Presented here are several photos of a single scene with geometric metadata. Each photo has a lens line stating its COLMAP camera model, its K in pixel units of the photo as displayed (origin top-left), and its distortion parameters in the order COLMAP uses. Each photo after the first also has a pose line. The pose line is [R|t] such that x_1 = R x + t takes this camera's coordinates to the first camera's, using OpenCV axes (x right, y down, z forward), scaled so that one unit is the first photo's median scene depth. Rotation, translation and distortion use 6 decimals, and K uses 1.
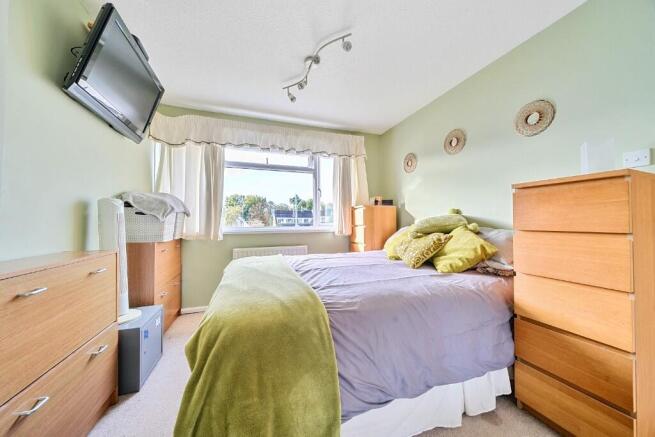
lens RADIAL K [[223.0, 0, 327.5], [0, 223.0, 218.5], [0, 0, 1]] dist [-0.001195, -0.000132]
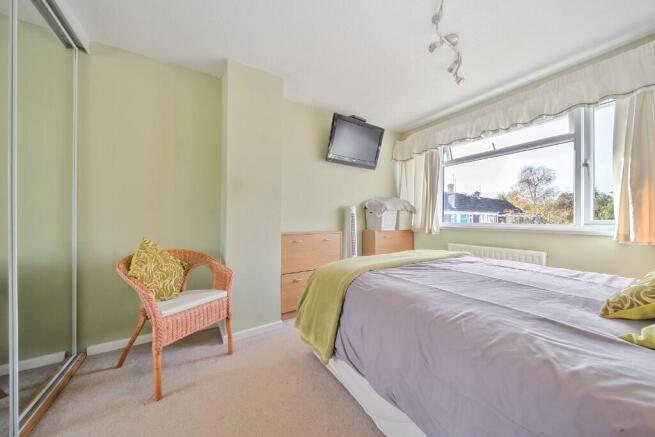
lens RADIAL K [[223.0, 0, 327.5], [0, 223.0, 218.5], [0, 0, 1]] dist [-0.001195, -0.000132]
pose [[0.214947, 0.006222, -0.976606, 0.500298], [0.009179, 0.999923, 0.008391, 0.005578], [0.976583, -0.010768, 0.214873, 0.228394]]
